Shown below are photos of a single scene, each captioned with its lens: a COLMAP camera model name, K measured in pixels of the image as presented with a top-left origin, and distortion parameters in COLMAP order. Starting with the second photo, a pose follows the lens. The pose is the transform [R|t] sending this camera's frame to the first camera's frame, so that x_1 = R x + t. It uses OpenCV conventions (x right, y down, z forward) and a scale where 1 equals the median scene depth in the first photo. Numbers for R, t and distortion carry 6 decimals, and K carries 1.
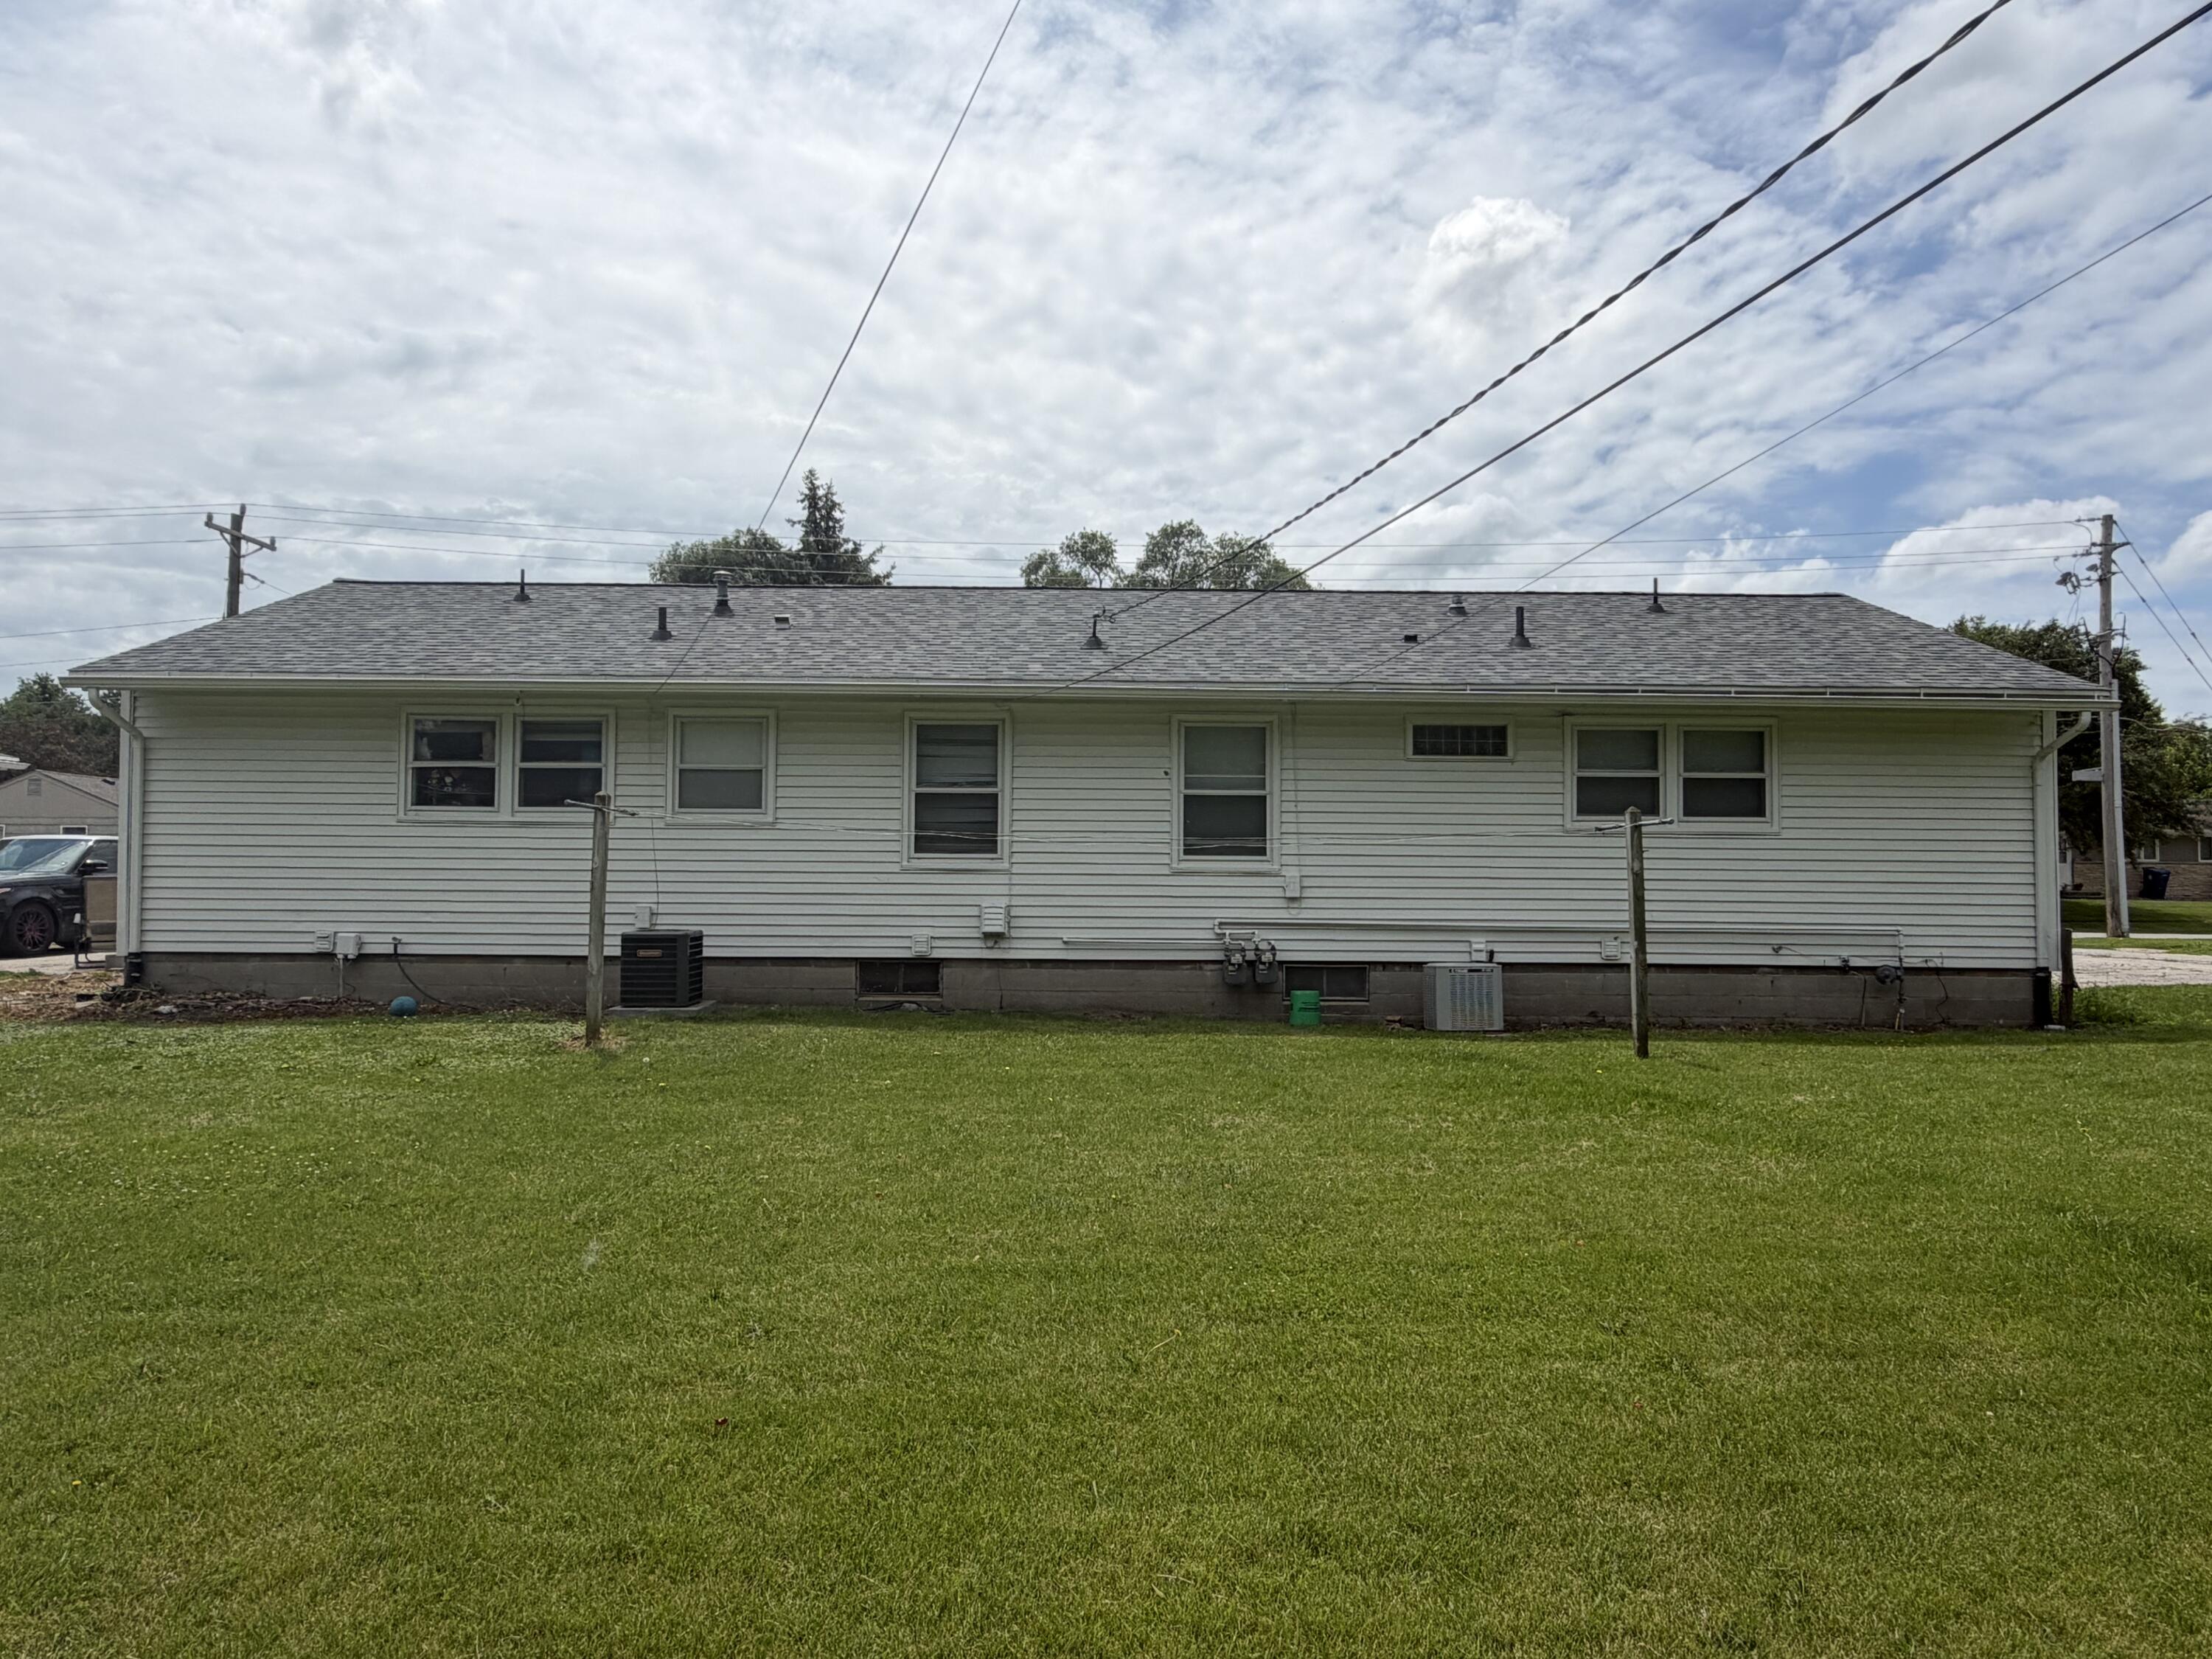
lens RADIAL K [[1348.4, 0, 1102.0], [0, 1348.4, 836.6], [0, 0, 1]] dist [-0.005151, 0.006232]
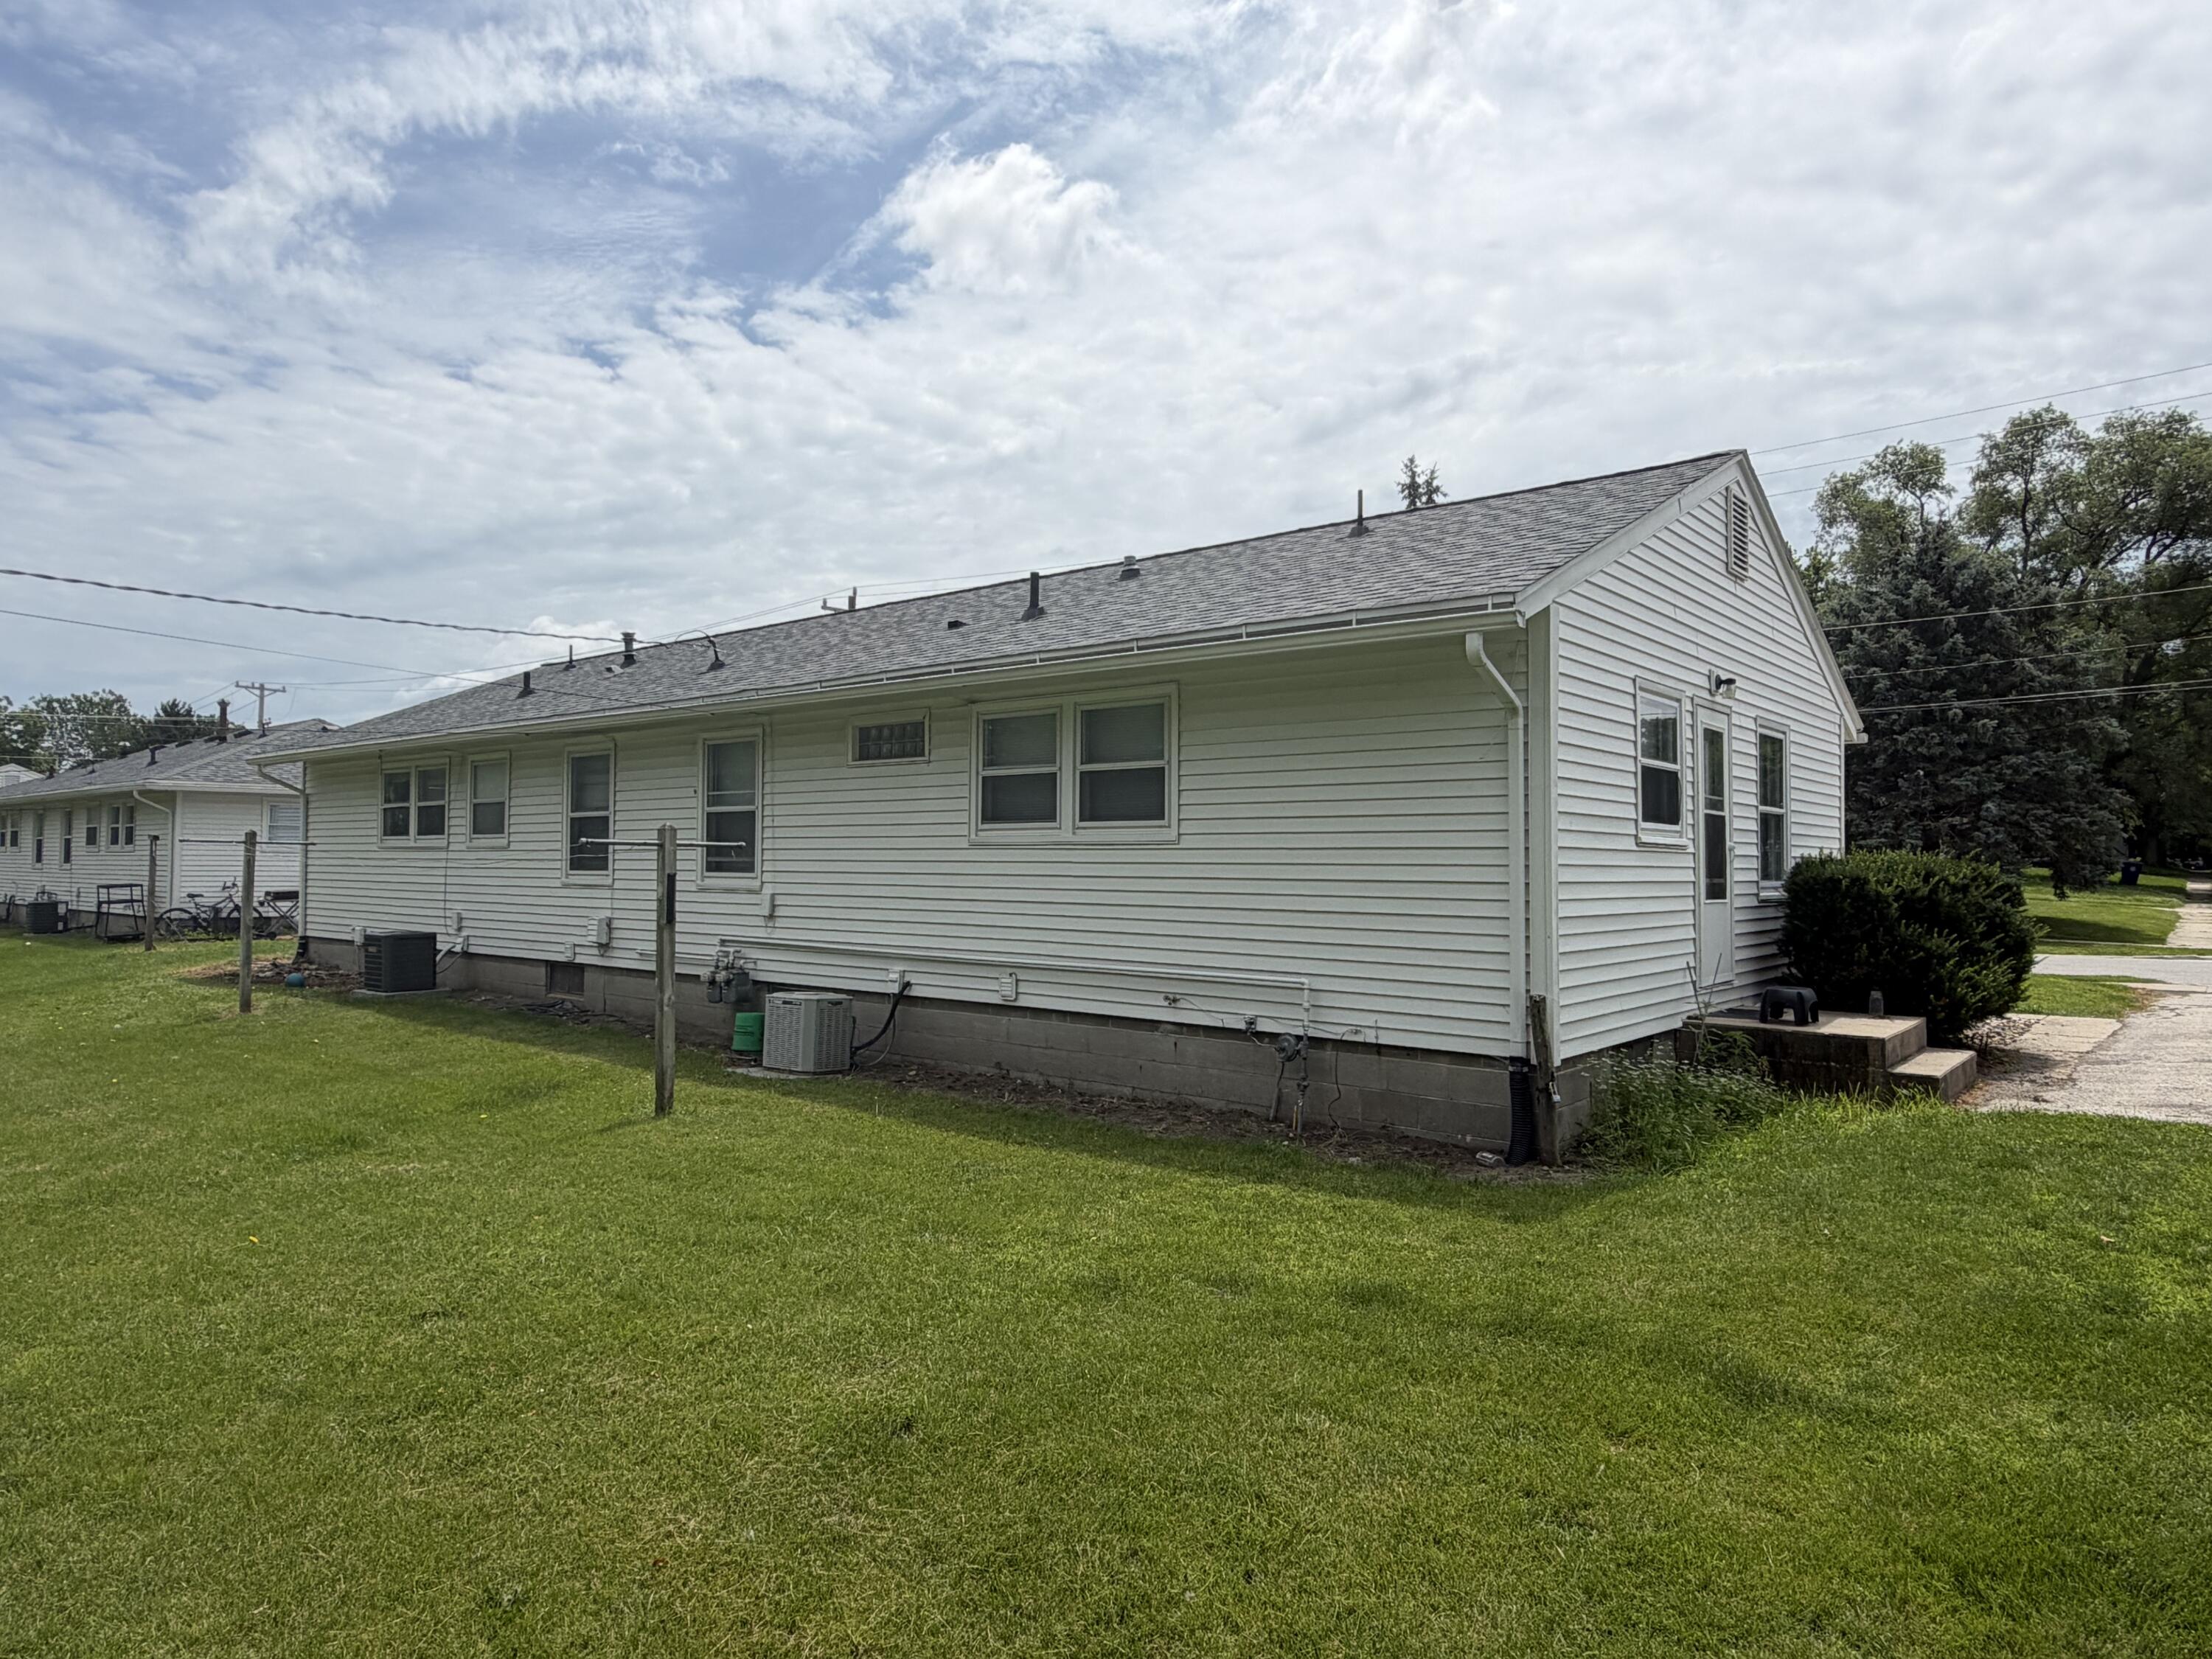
lens RADIAL K [[1348.4, 0, 1115.5], [0, 1348.4, 833.9], [0, 0, 1]] dist [-0.005151, 0.006232]
pose [[0.765985, -0.018308, -0.642597, 0.396614], [0.021818, 0.999759, -0.002476, -0.002324], [0.642488, -0.012123, 0.766200, 0.175793]]
